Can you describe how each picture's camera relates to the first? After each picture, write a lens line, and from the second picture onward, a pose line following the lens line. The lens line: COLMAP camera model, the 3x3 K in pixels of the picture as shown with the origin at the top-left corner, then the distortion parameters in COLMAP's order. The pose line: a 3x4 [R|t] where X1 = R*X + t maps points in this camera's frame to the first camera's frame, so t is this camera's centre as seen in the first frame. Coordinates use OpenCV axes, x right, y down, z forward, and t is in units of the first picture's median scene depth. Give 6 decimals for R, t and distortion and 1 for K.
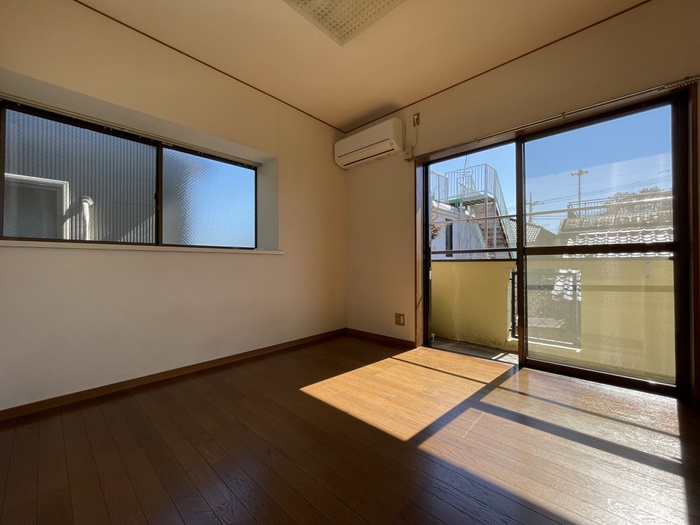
lens RADIAL K [[284.6, 0, 350.2], [0, 284.6, 261.4], [0, 0, 1]] dist [0.004353, 0.000555]
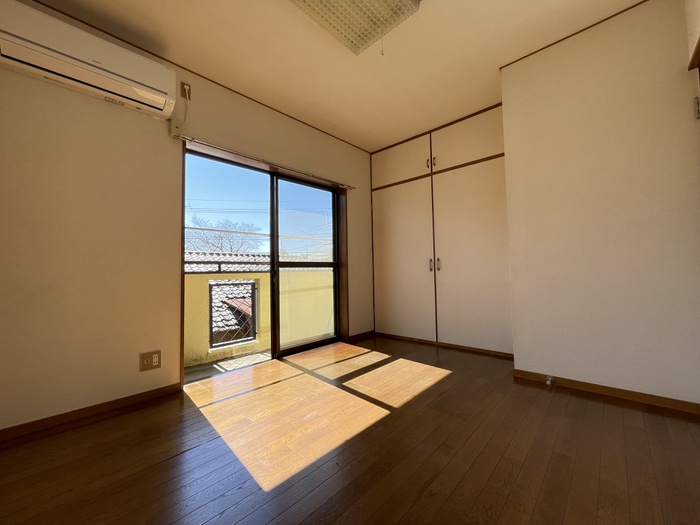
lens RADIAL K [[284.6, 0, 348.1], [0, 284.6, 263.2], [0, 0, 1]] dist [0.004353, 0.000555]
pose [[0.021475, 0.036544, 0.999101, -0.527755], [0.015504, 0.999199, -0.036881, 0.008361], [-0.999649, 0.016282, 0.020891, 0.557674]]
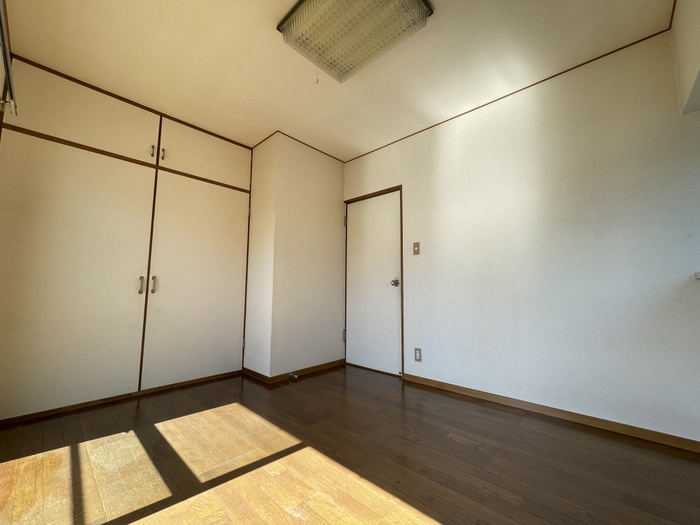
lens RADIAL K [[284.6, 0, 349.9], [0, 284.6, 263.3], [0, 0, 1]] dist [0.004353, 0.000555]
pose [[-0.999944, 0.001888, 0.010396, 0.008502], [0.000835, 0.994955, -0.100323, -0.000559], [-0.010533, -0.100308, -0.994901, 1.089600]]
